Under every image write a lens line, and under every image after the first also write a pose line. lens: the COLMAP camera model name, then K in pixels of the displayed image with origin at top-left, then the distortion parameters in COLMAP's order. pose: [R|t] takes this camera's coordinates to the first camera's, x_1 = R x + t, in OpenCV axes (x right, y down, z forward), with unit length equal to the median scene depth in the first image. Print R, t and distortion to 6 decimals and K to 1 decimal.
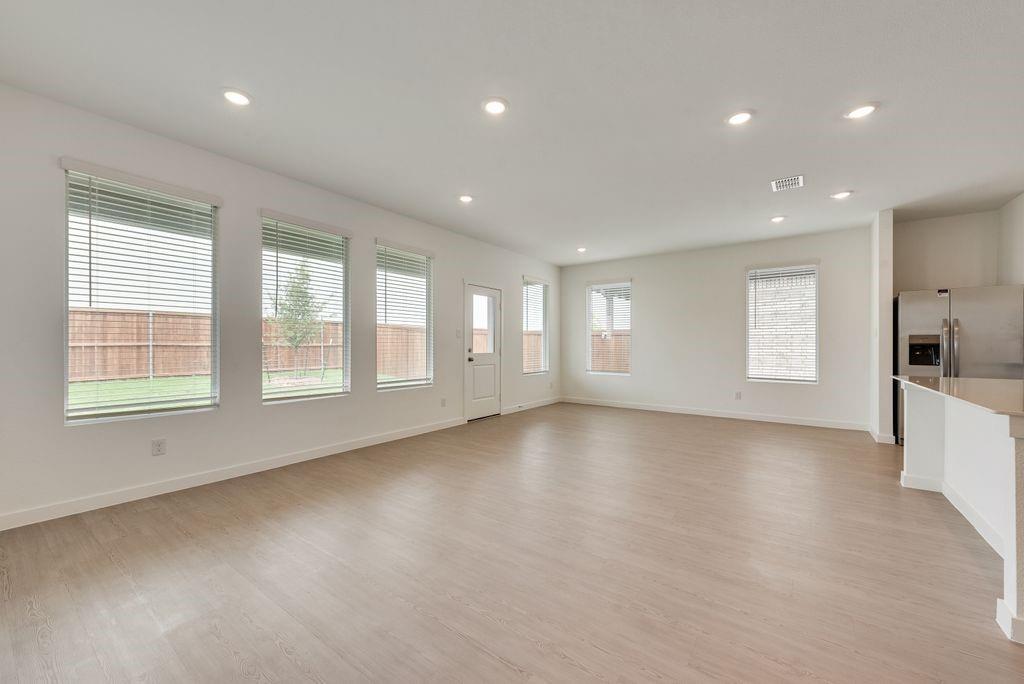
lens RADIAL K [[403.9, 0, 512.0], [0, 403.9, 342.0], [0, 0, 1]] dist [0.000535, -0.000016]
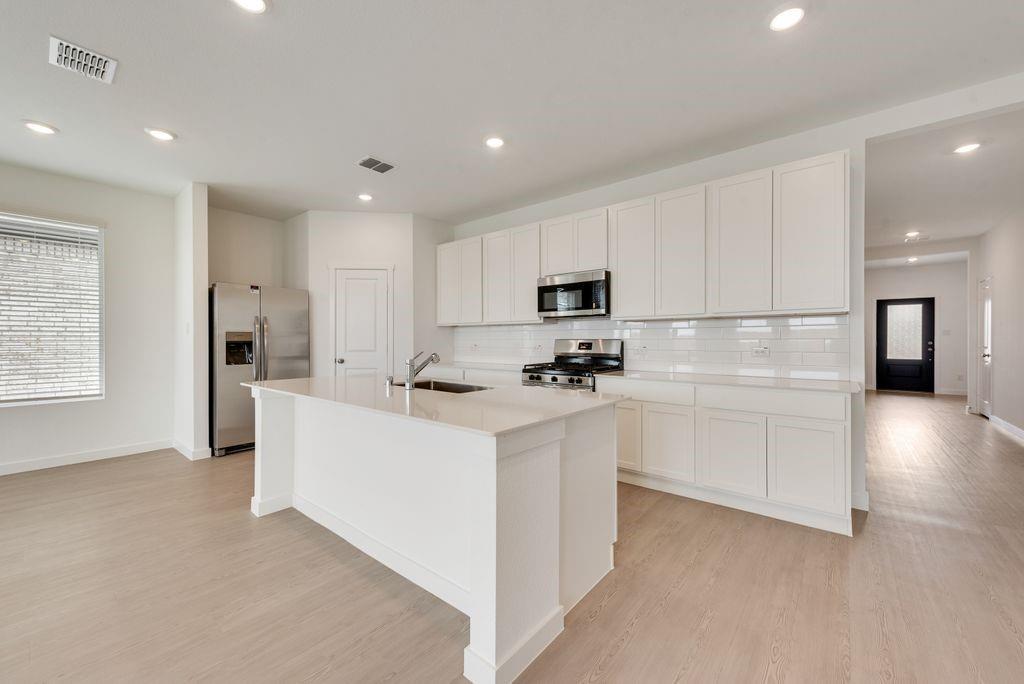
lens RADIAL K [[403.9, 0, 512.0], [0, 403.9, 342.0], [0, 0, 1]] dist [0.000535, -0.000016]
pose [[0.068083, -0.007550, 0.997651, 0.133941], [-0.008015, 0.999935, 0.008115, -0.006759], [-0.997647, -0.008549, 0.068018, 0.312245]]
